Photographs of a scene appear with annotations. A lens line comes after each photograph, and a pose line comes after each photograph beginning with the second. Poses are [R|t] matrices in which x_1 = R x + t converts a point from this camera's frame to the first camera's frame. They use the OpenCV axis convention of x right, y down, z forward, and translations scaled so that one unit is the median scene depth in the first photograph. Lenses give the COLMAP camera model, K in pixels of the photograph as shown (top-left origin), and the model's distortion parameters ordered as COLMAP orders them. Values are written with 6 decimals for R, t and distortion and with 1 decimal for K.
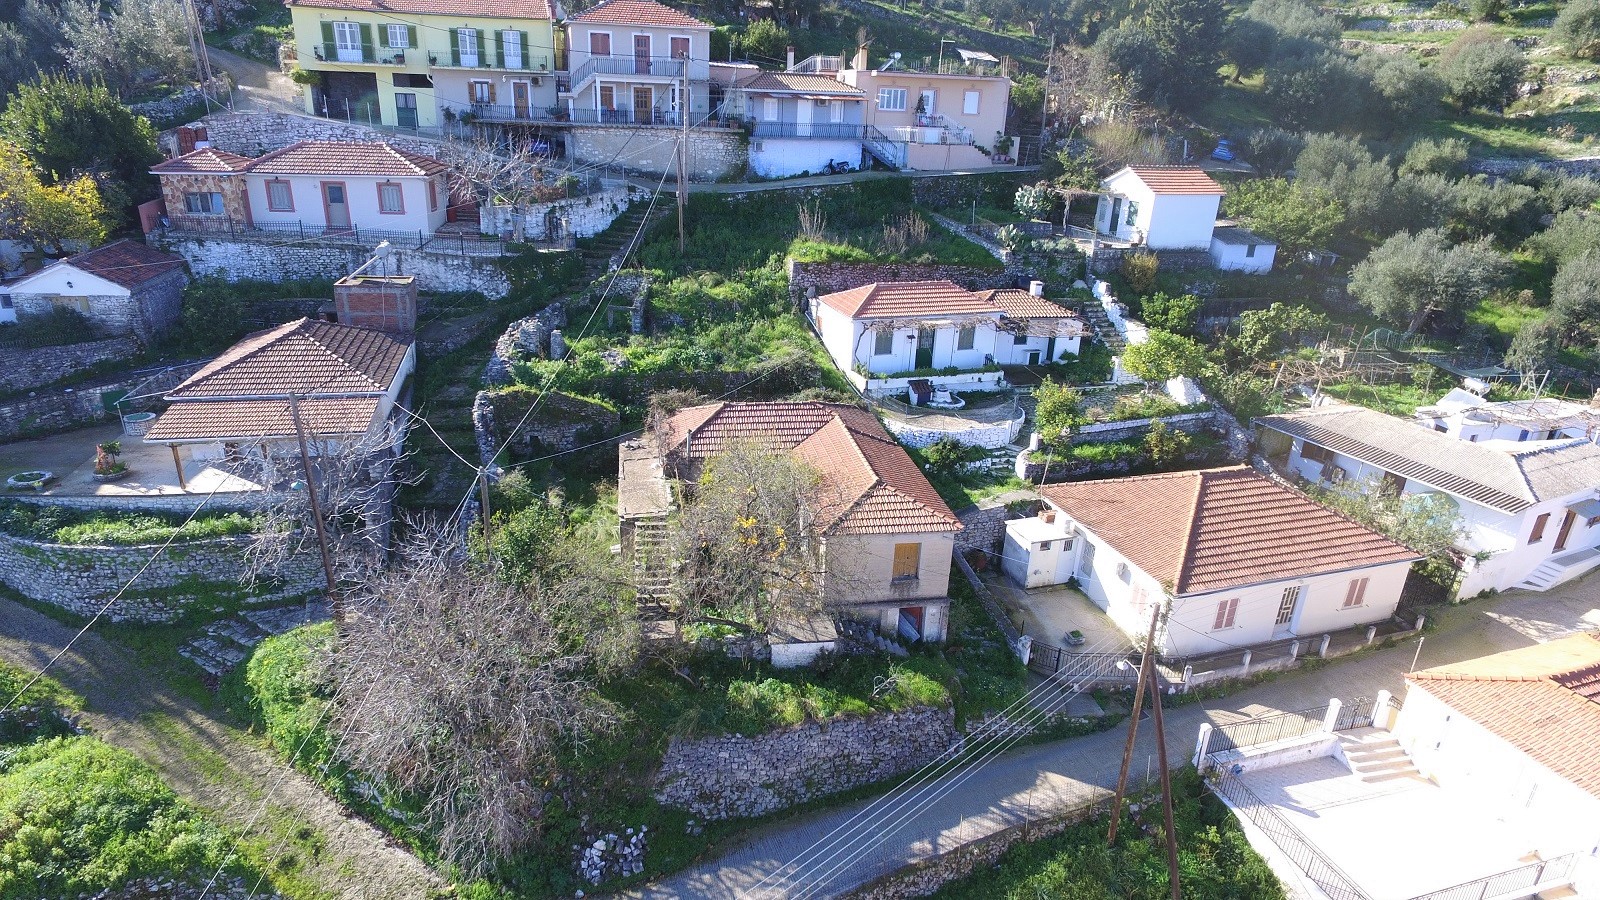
lens RADIAL K [[937.9, 0, 794.3], [0, 937.9, 464.9], [0, 0, 1]] dist [-0.008258, 0.011793]
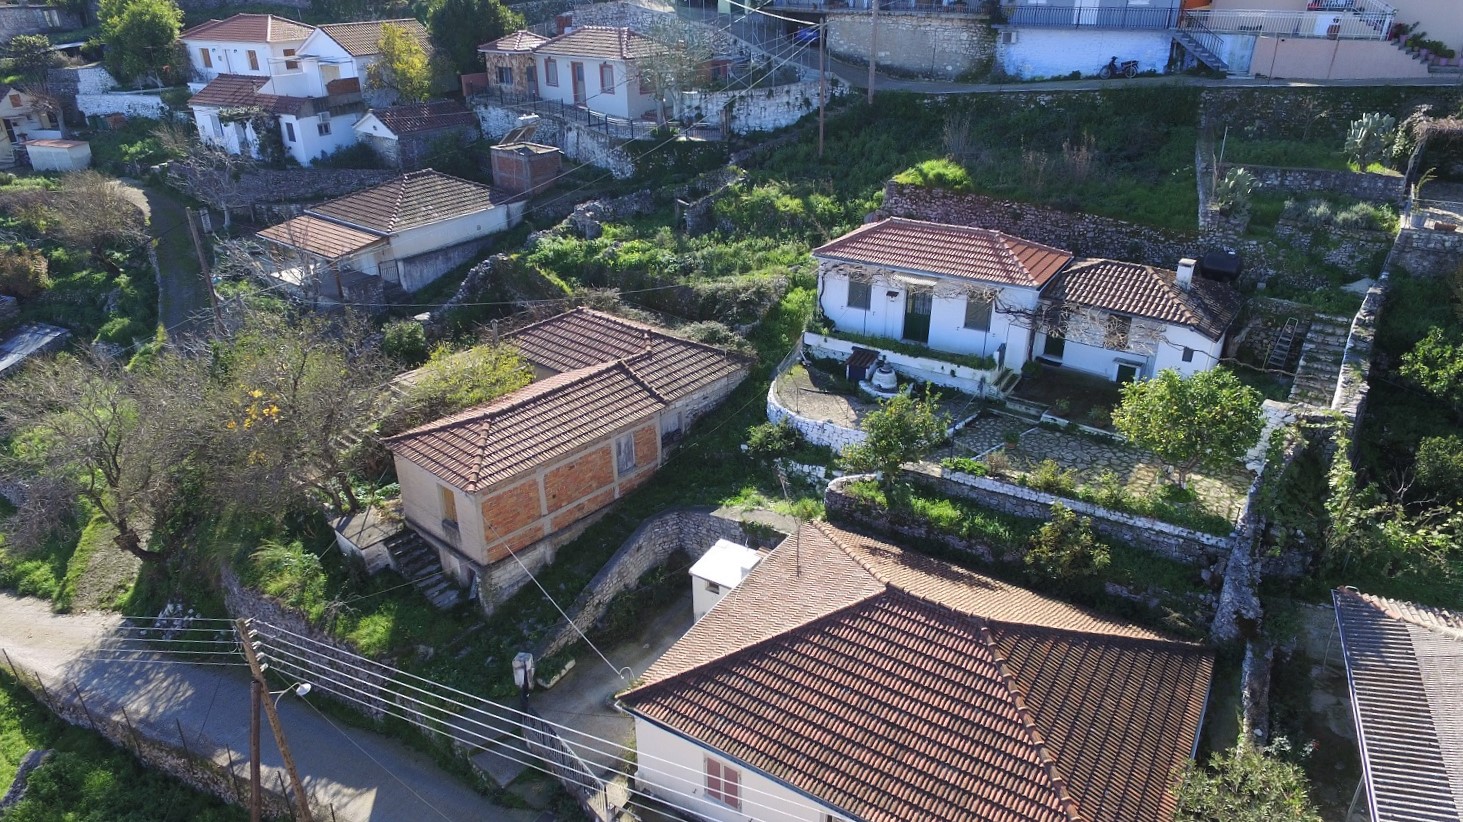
lens RADIAL K [[936.5, 0, 729.1], [0, 936.5, 427.5], [0, 0, 1]] dist [-0.005153, 0.003722]
pose [[0.625788, 0.309397, -0.716005, 0.612574], [-0.264992, 0.947695, 0.177912, -0.133209], [0.733600, 0.078400, 0.675044, 0.403138]]
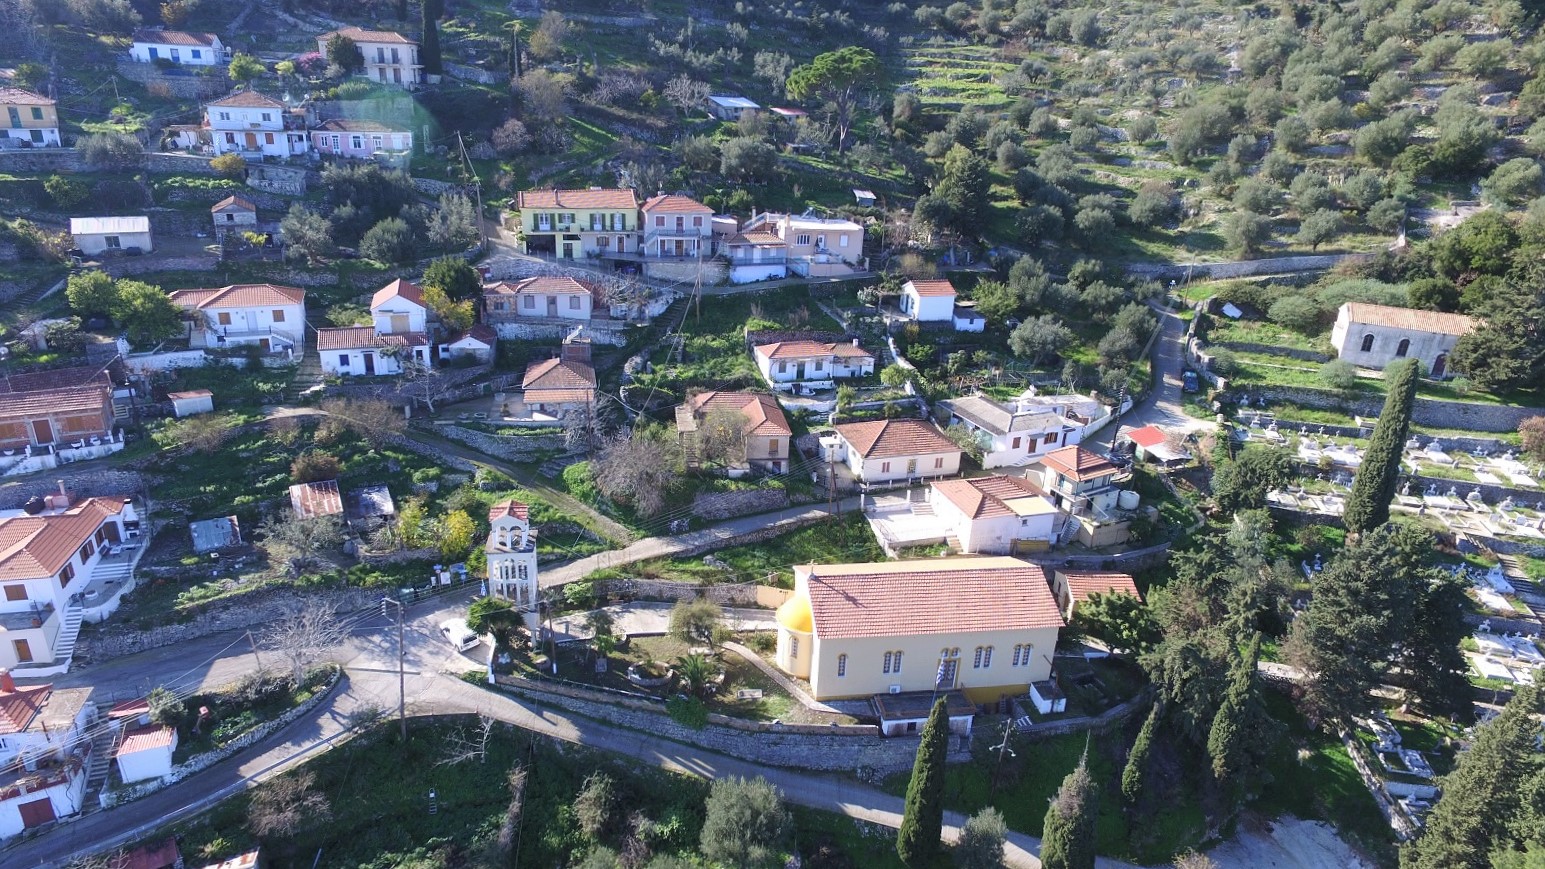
lens RADIAL K [[944.1, 0, 768.6], [0, 944.1, 438.0], [0, 0, 1]] dist [-0.005295, 0.018383]
pose [[0.999606, 0.014319, -0.024137, 0.120305], [-0.014648, 0.999801, -0.013522, 0.081998], [0.023938, 0.013871, 0.999617, -1.404823]]
